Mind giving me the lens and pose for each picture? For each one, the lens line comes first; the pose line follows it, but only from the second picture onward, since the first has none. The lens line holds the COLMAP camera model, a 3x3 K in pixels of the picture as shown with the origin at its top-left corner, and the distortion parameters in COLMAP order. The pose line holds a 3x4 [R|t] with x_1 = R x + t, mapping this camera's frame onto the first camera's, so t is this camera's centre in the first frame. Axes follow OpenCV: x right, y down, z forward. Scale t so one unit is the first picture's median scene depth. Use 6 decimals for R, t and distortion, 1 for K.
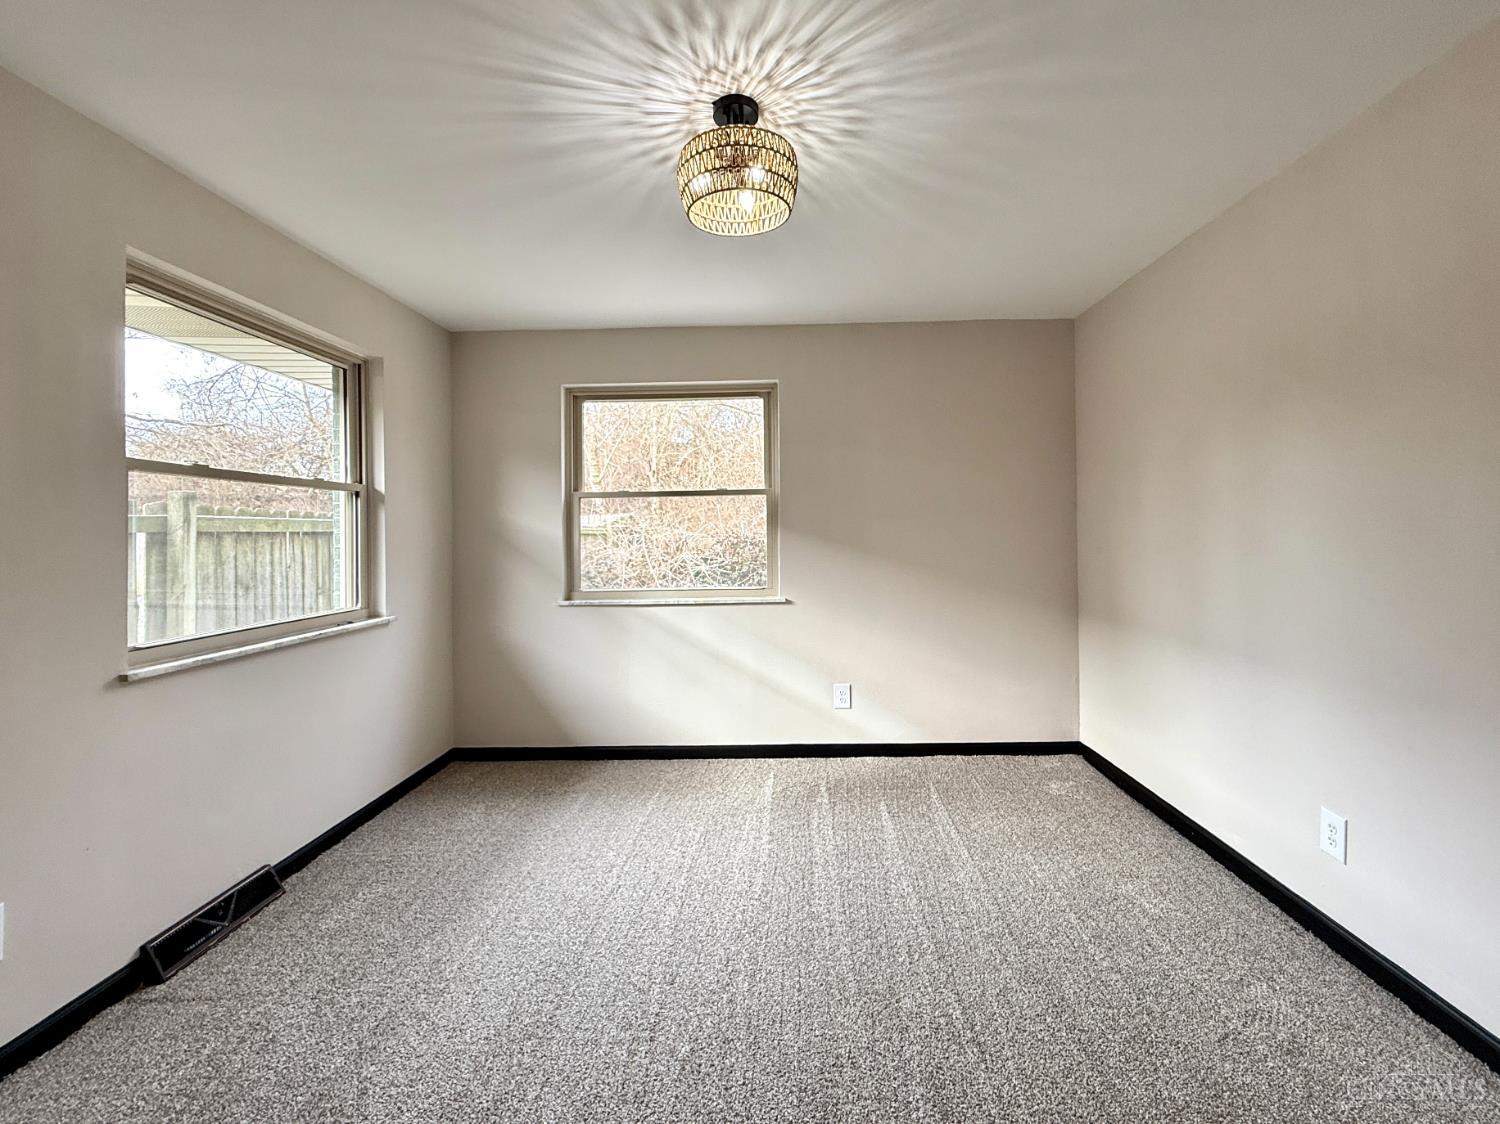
lens RADIAL K [[663.4, 0, 775.5], [0, 663.4, 530.2], [0, 0, 1]] dist [0.000267, 0.000255]
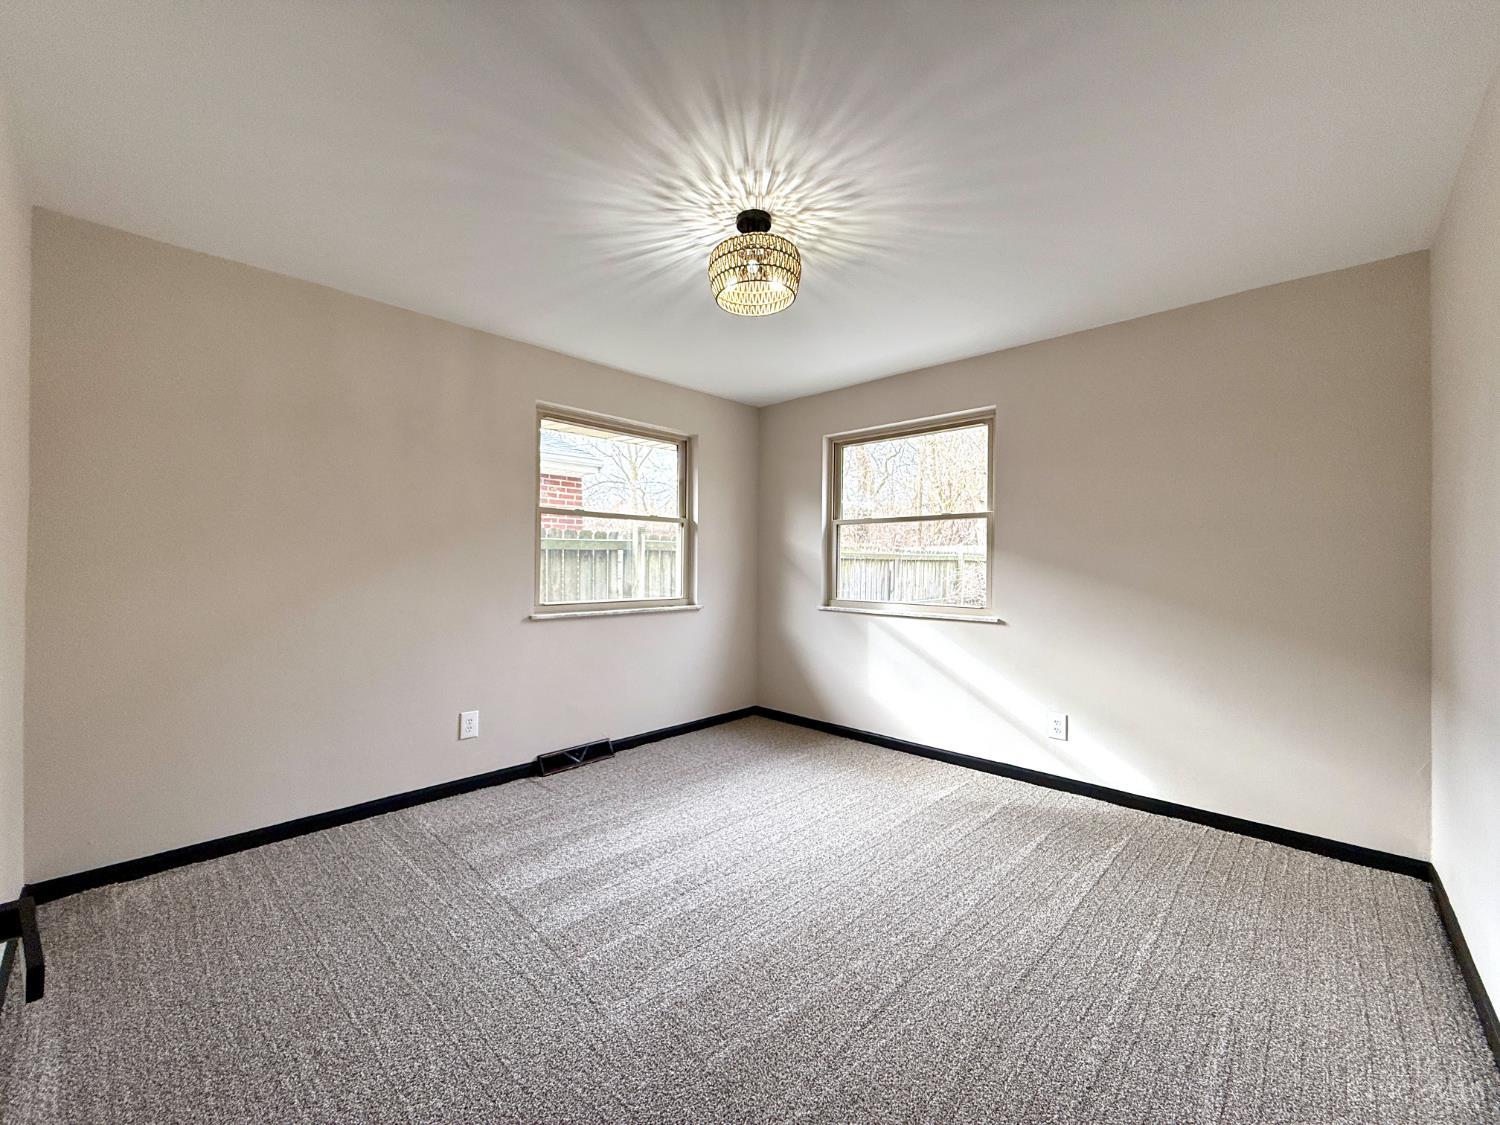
lens RADIAL K [[599.1, 0, 750.0], [0, 599.1, 562.5], [0, 0, 1]] dist [0.001309, 0.000357]
pose [[0.733892, 0.020104, -0.678969, 0.430651], [-0.017672, 0.999789, 0.010502, 0.015964], [0.679037, 0.004291, 0.734092, 0.076016]]
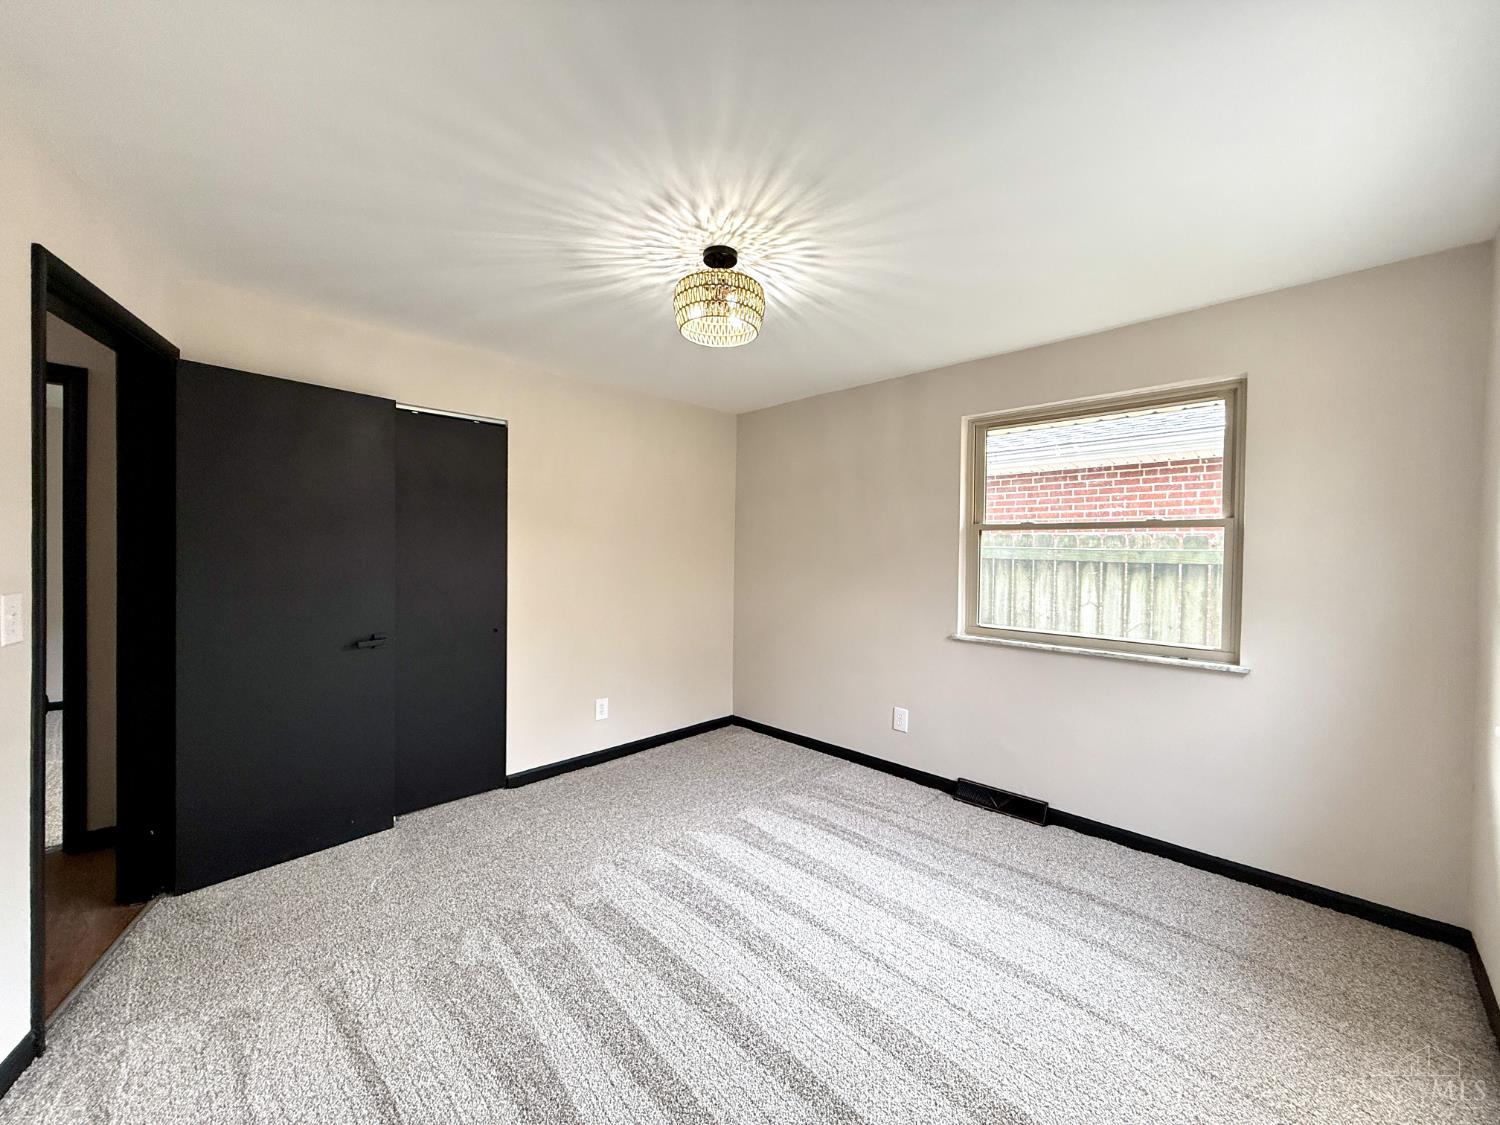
lens RADIAL K [[599.1, 0, 750.0], [0, 599.1, 562.5], [0, 0, 1]] dist [0.001309, 0.000357]
pose [[-0.698445, 0.012170, -0.715560, 0.443848], [-0.005253, 0.999741, 0.022131, -0.022953], [0.715644, 0.019216, -0.698200, 1.091937]]
